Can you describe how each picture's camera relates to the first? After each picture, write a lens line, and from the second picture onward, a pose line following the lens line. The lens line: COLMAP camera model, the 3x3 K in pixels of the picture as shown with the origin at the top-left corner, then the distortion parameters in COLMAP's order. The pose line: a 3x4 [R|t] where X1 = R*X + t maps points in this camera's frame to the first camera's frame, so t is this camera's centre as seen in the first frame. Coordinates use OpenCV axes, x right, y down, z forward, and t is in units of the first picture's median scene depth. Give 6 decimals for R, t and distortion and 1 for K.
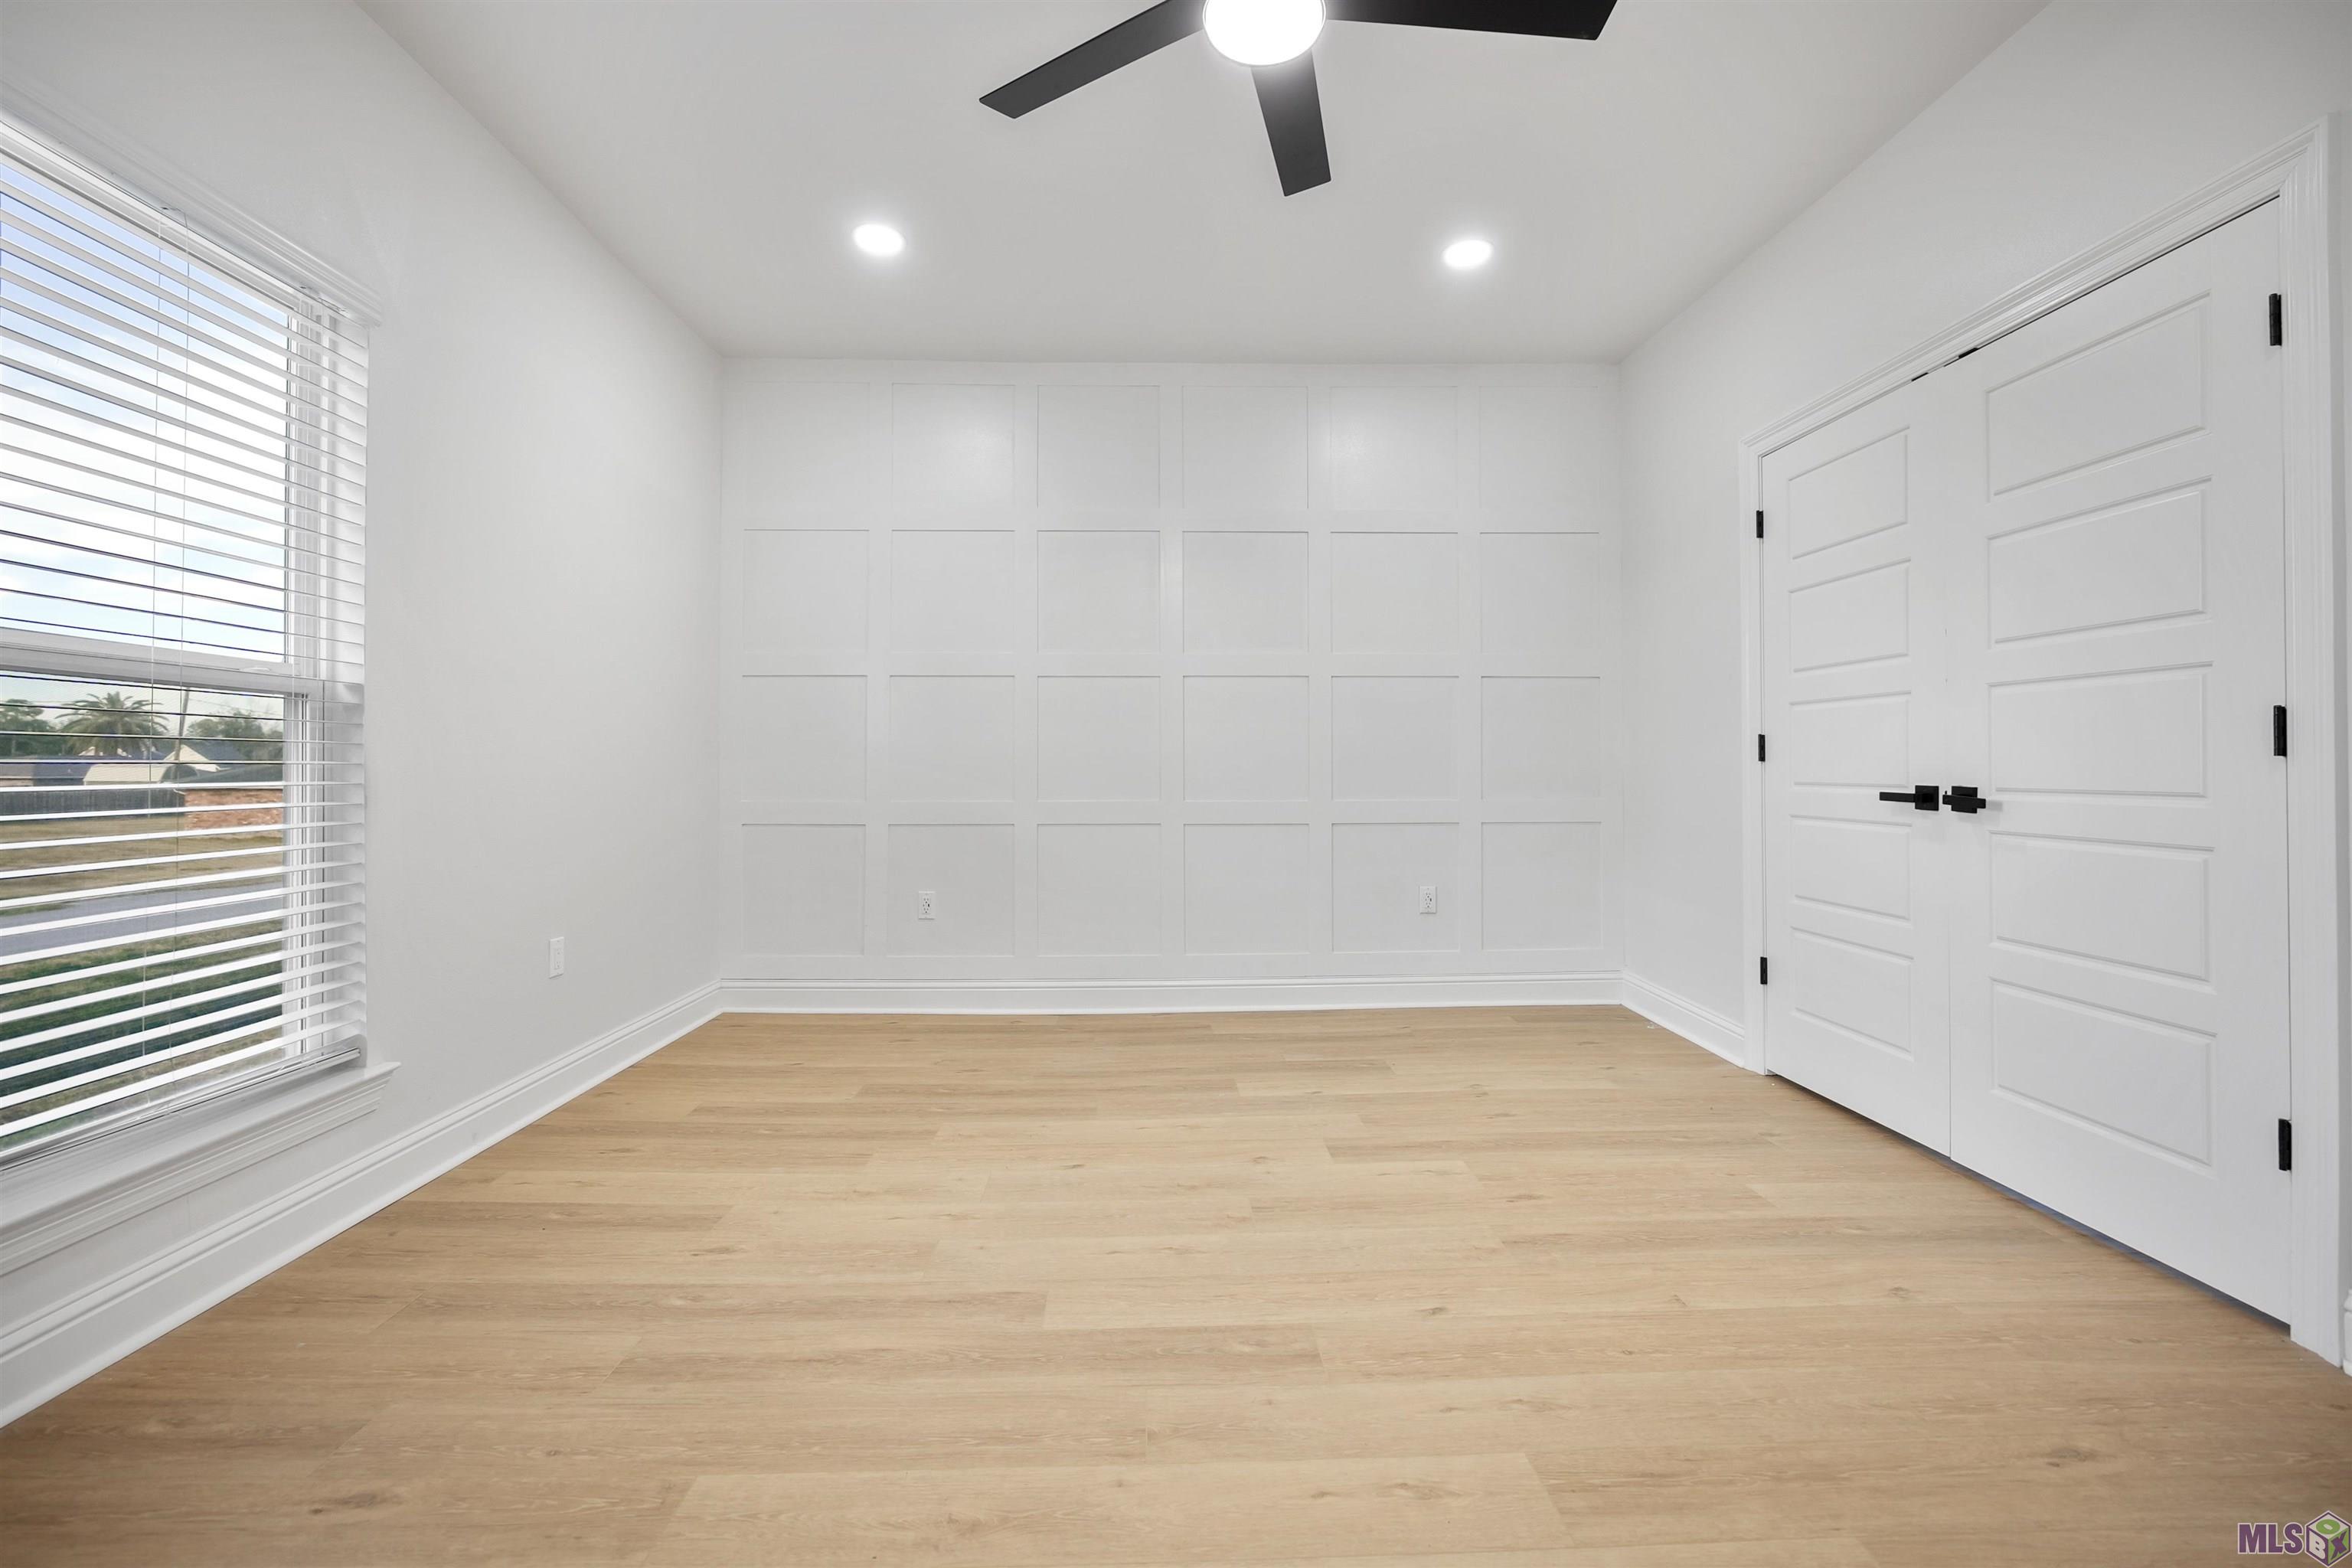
lens RADIAL K [[992.3, 0, 1164.6], [0, 992.3, 778.4], [0, 0, 1]] dist [-0.002806, -0.000025]
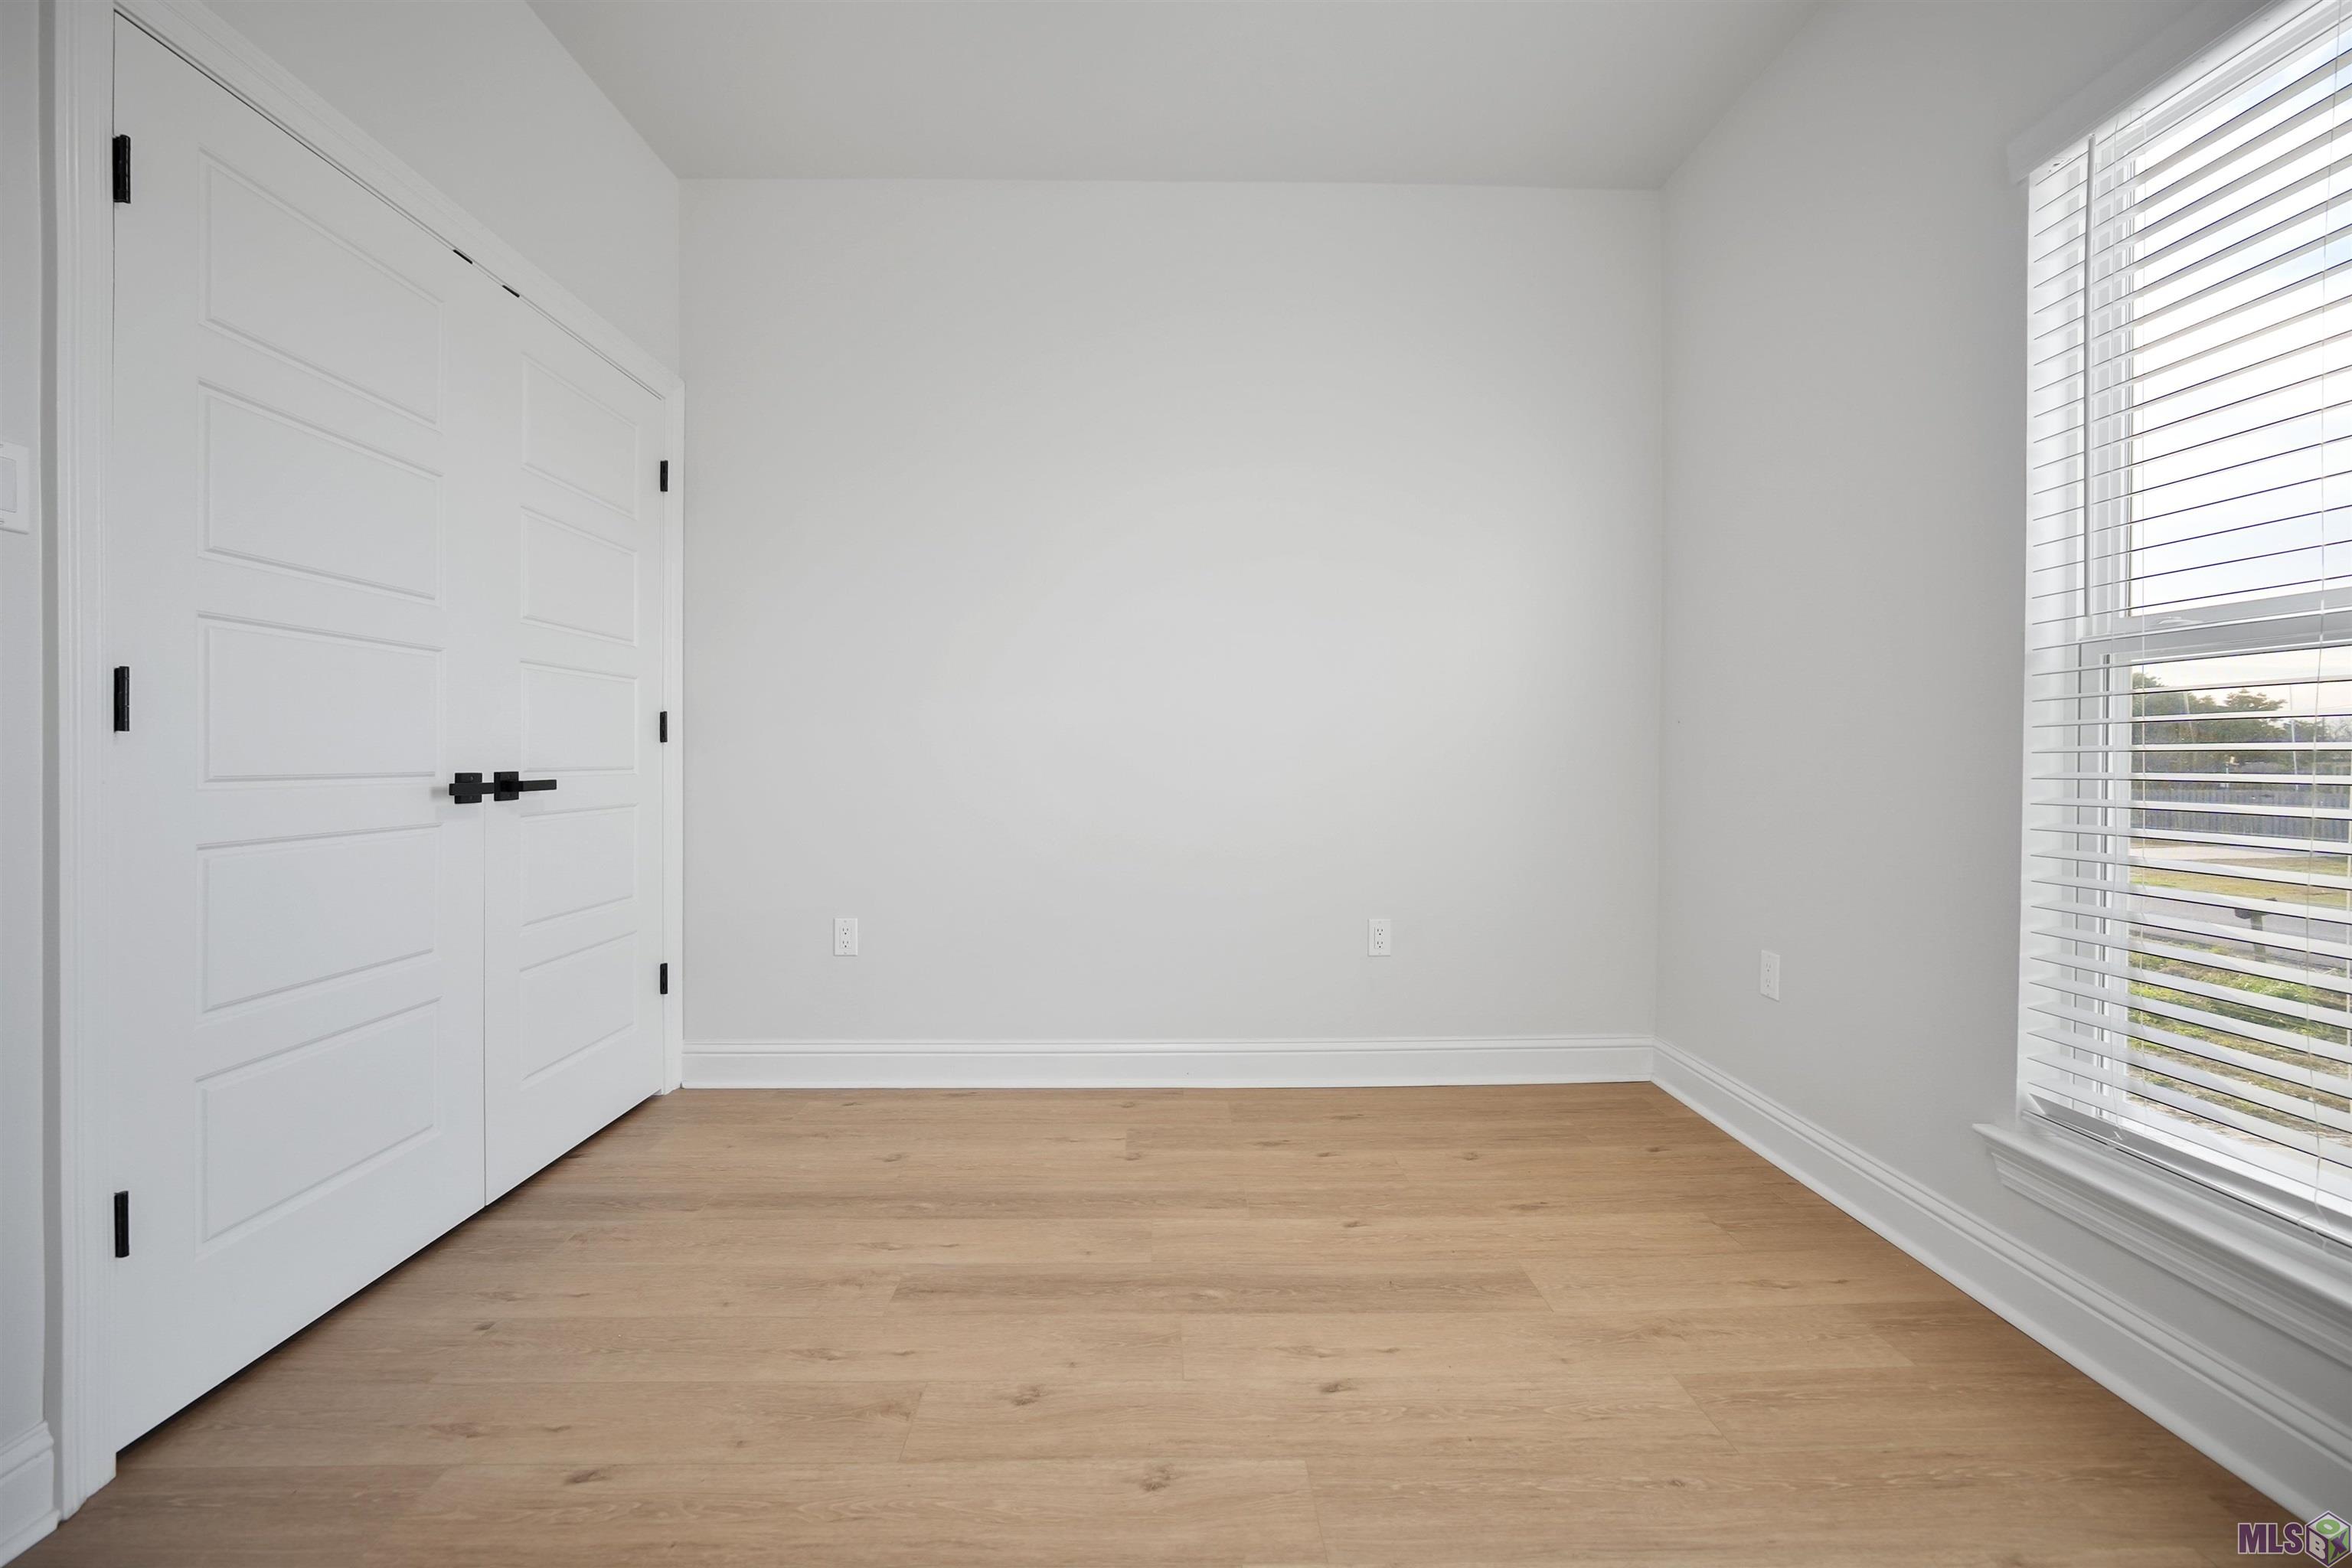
lens RADIAL K [[992.3, 0, 1164.6], [0, 992.3, 778.4], [0, 0, 1]] dist [-0.002806, -0.000025]
pose [[-0.999881, 0.013135, -0.008117, 0.131469], [0.012551, 0.997585, 0.068316, -0.045870], [0.008995, 0.068206, -0.997631, 1.996270]]
